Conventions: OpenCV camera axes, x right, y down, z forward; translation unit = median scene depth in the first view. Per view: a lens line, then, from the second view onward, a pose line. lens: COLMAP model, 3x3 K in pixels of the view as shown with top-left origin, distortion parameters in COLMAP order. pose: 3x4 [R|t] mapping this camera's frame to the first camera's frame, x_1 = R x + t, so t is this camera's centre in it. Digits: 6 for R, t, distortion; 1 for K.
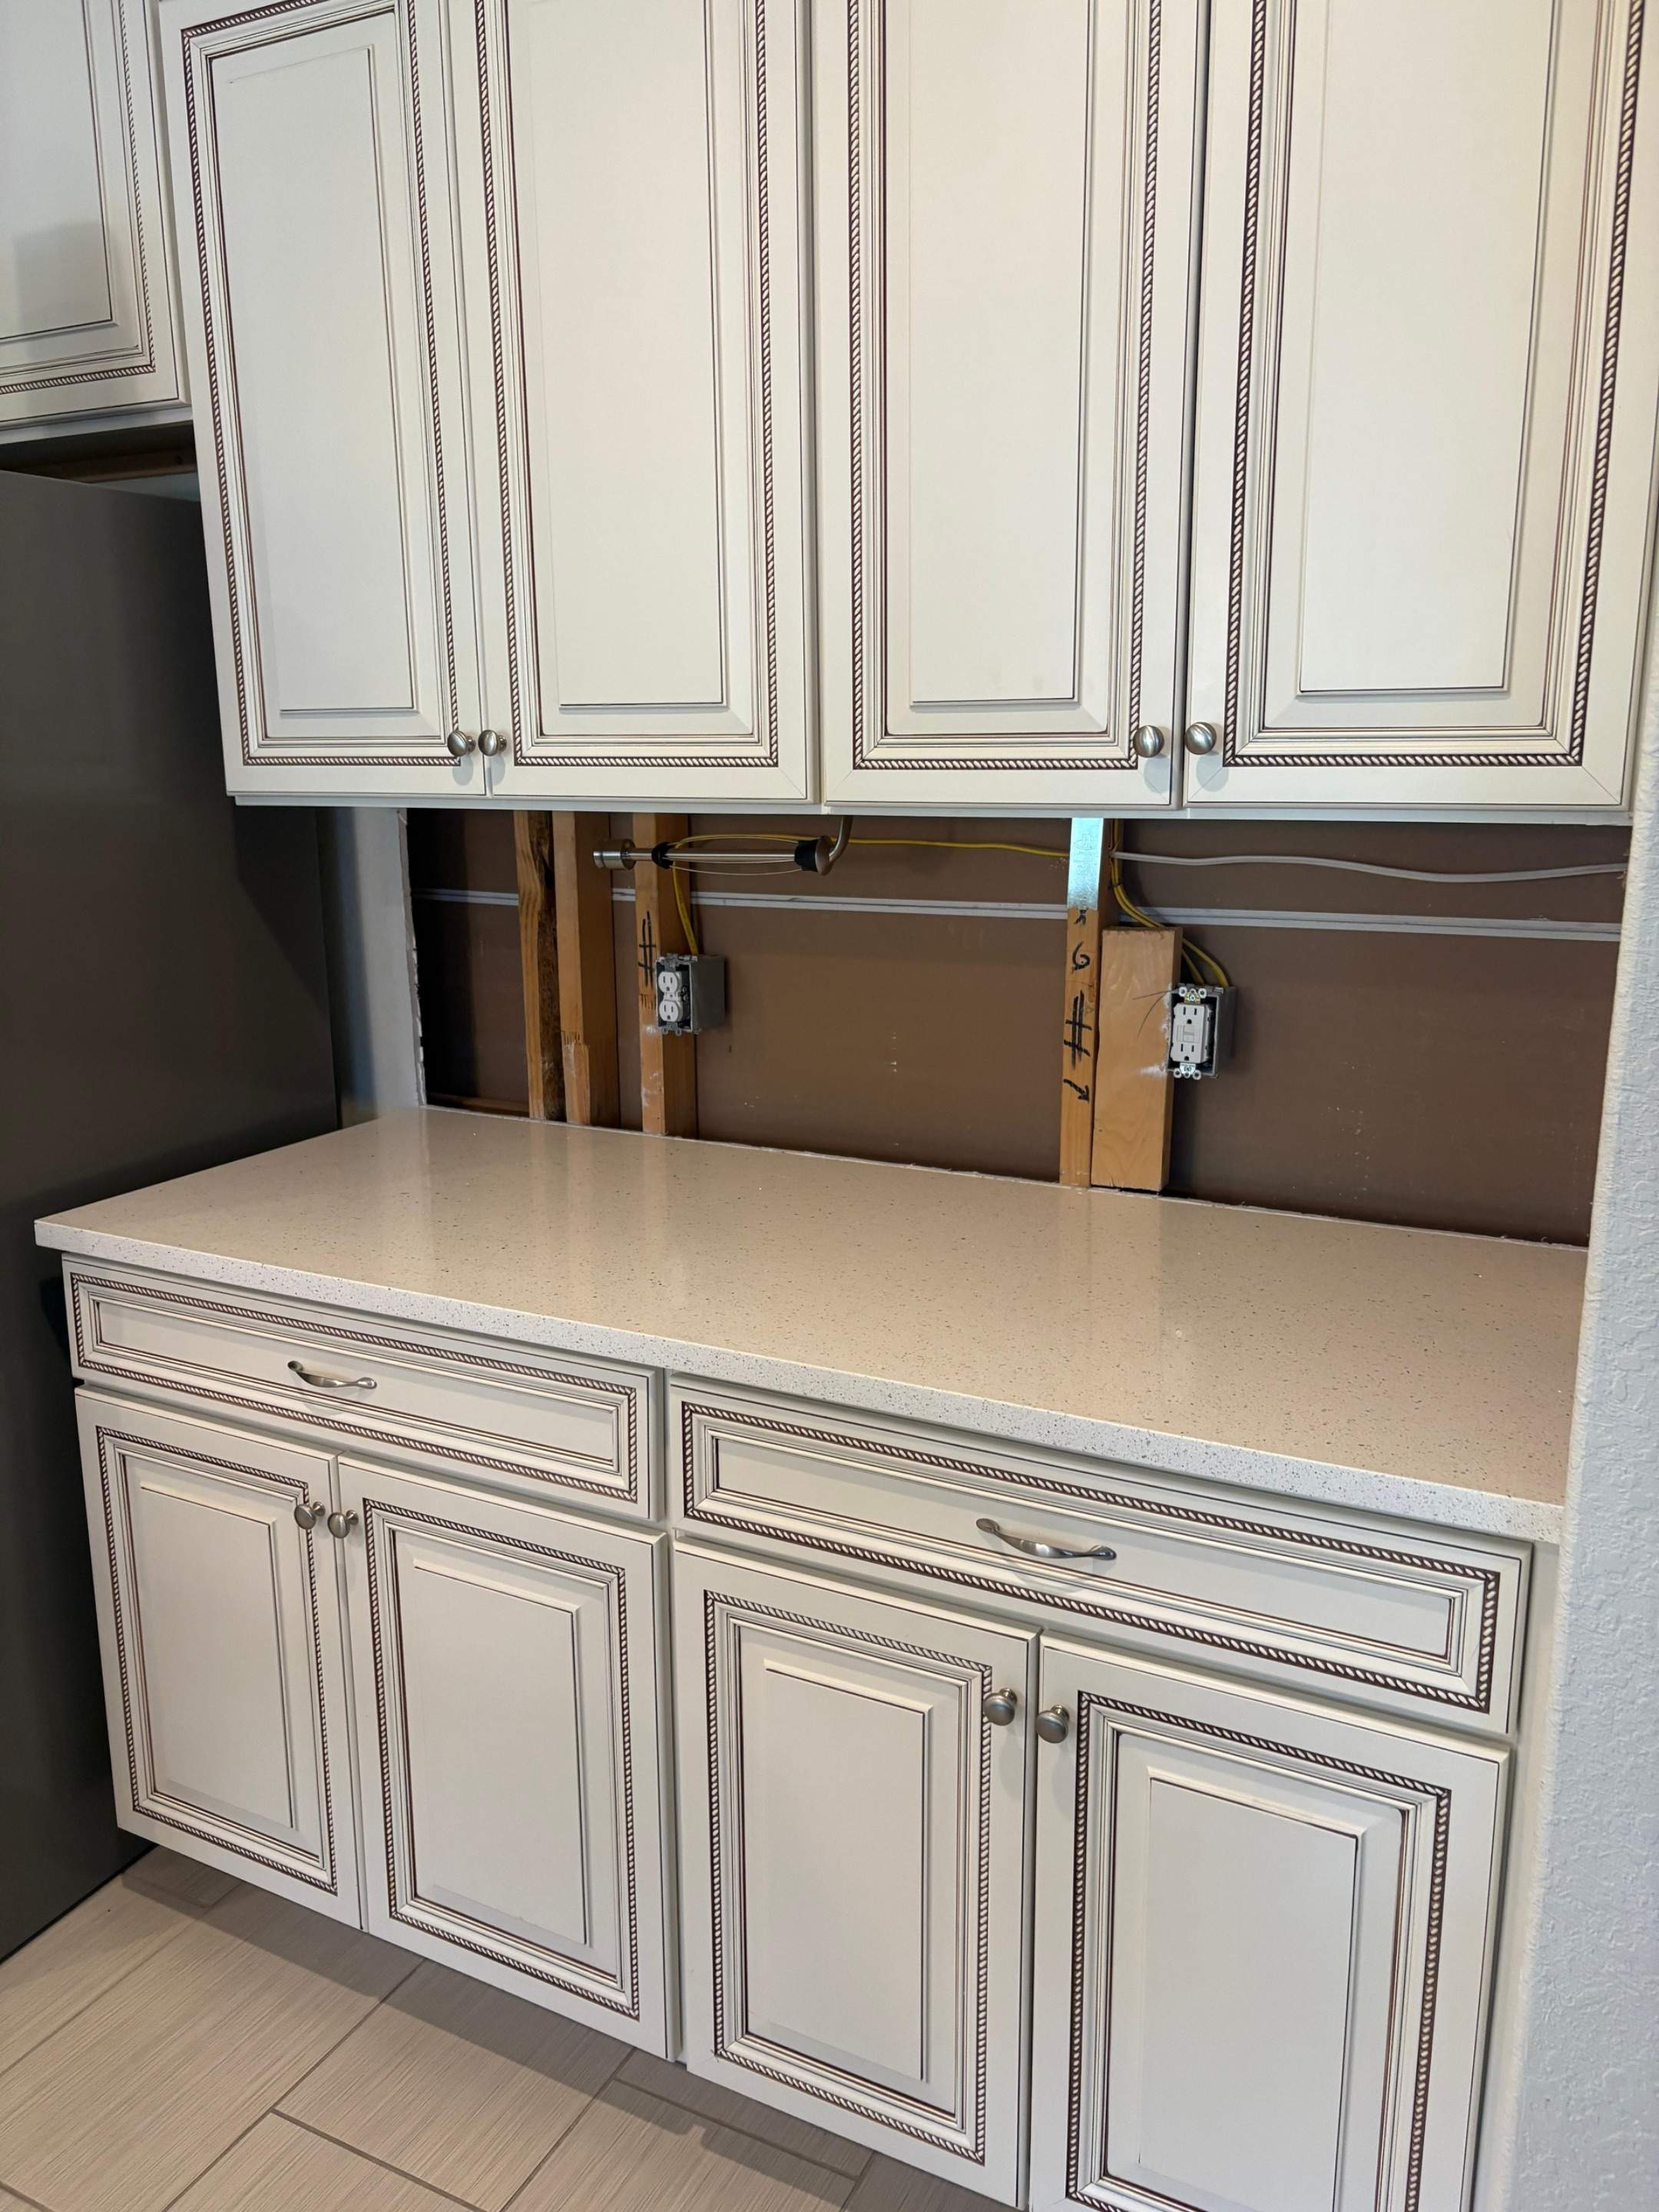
lens RADIAL K [[1682.2, 0, 834.1], [0, 1682.2, 1091.0], [0, 0, 1]] dist [0.053201, -0.051840]
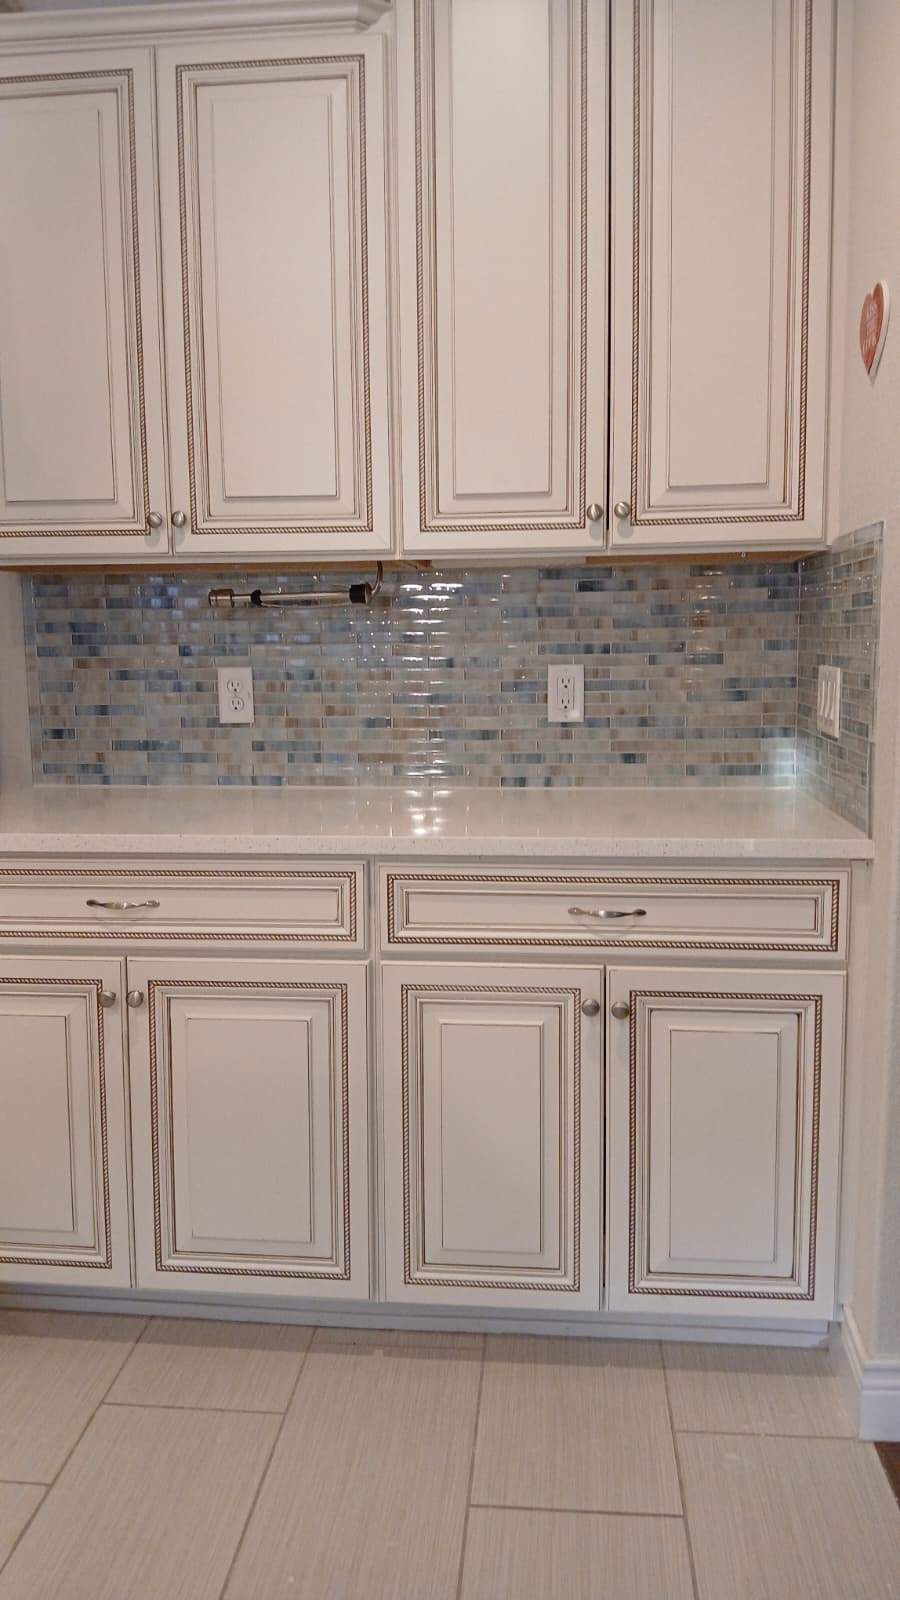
lens RADIAL K [[1253.9, 0, 444.6], [0, 1253.9, 781.3], [0, 0, 1]] dist [0.192683, -0.462145]
pose [[0.929589, -0.044620, 0.365886, -0.450995], [0.081218, 0.993044, -0.085244, 0.181489], [-0.359537, 0.108959, 0.926747, -0.215526]]
